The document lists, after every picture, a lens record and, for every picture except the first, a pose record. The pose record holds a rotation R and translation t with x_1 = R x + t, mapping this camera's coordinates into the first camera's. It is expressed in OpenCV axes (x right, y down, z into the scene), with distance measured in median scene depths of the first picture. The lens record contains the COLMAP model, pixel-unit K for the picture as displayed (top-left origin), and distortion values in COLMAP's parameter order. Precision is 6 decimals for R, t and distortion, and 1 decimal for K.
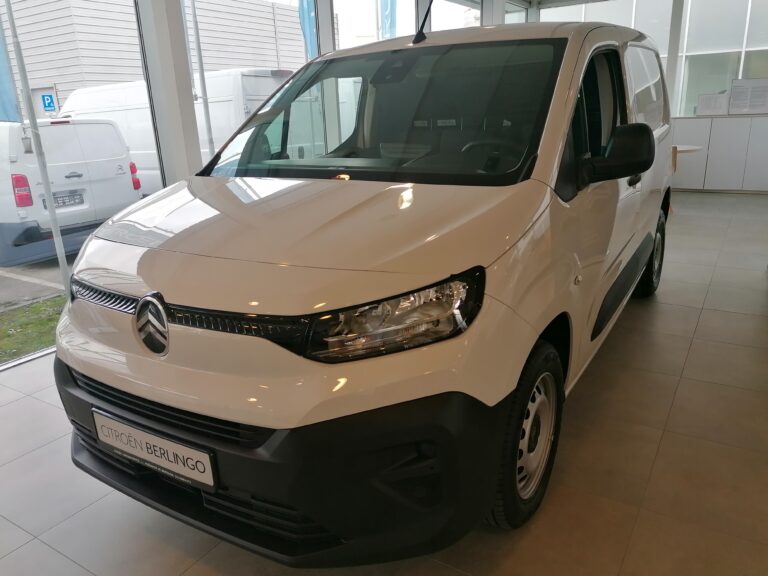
lens RADIAL K [[588.1, 0, 381.8], [0, 588.1, 291.6], [0, 0, 1]] dist [0.006049, -0.017428]
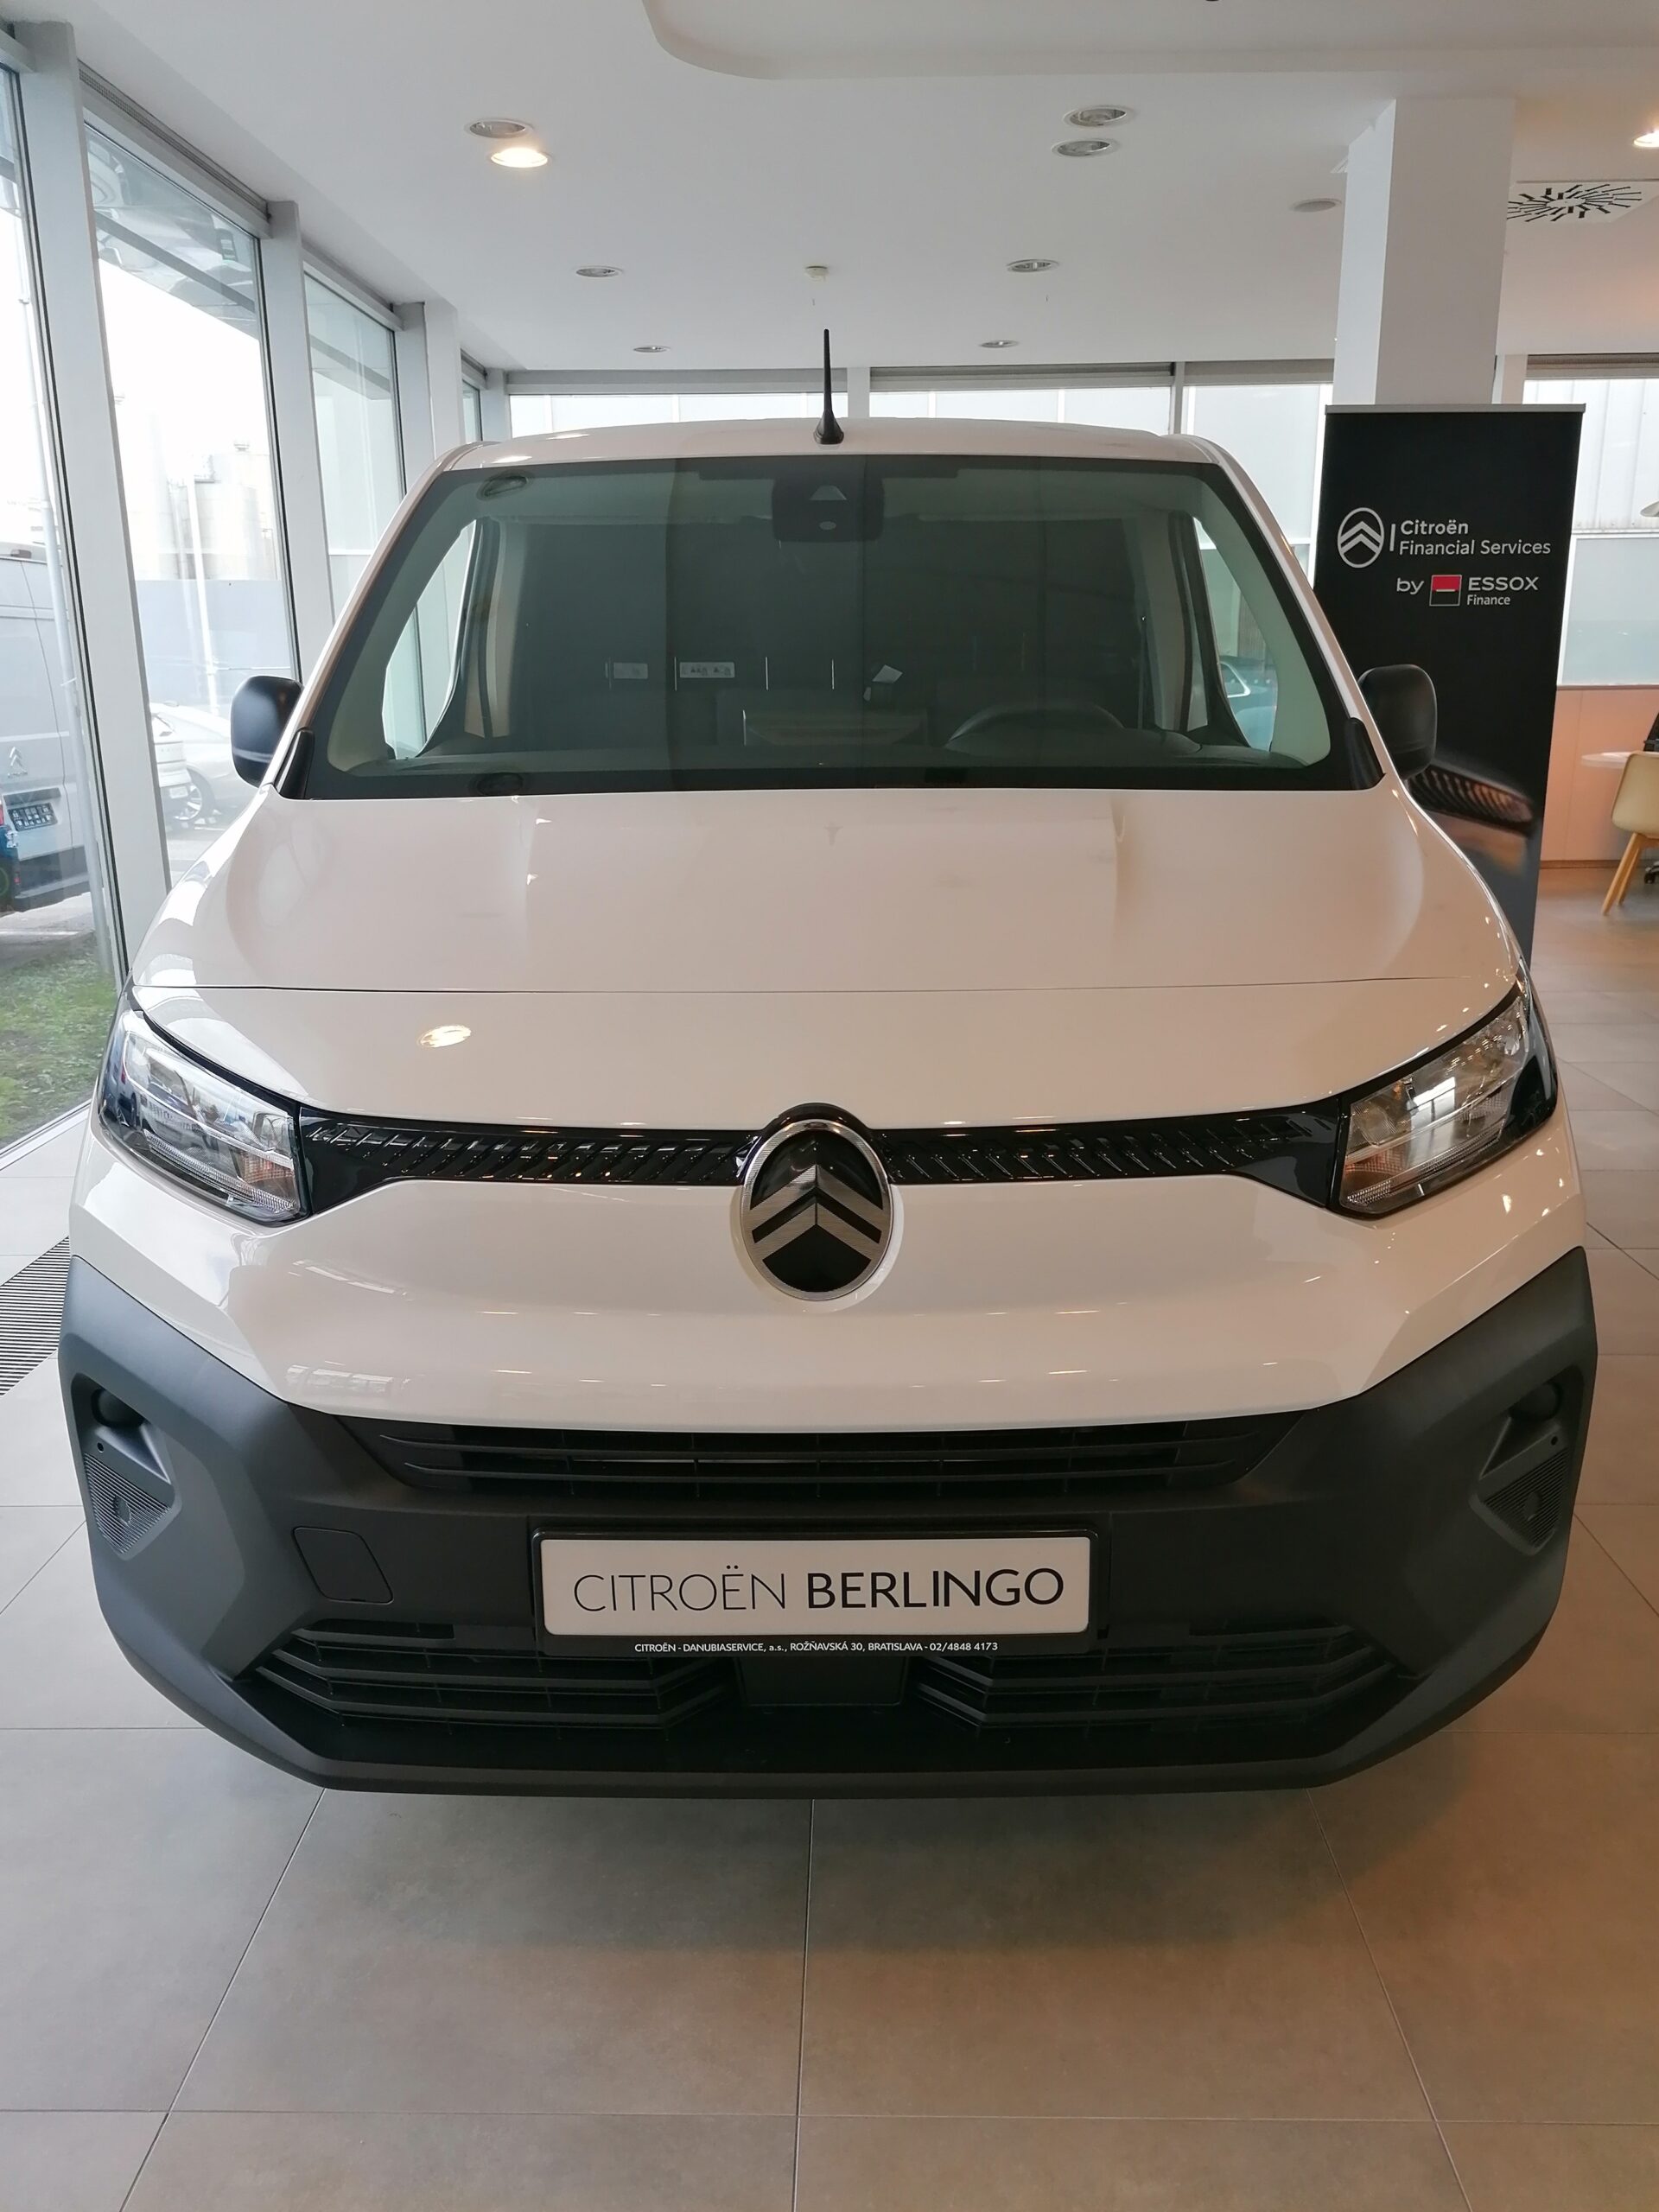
lens RADIAL K [[1693.9, 0, 824.0], [0, 1693.9, 1098.0], [0, 0, 1]] dist [0.006049, -0.017428]
pose [[0.866832, -0.097310, 0.489011, -0.863672], [0.125093, 0.991846, -0.024371, 0.022637], [-0.482652, 0.082298, 0.871937, 0.172745]]
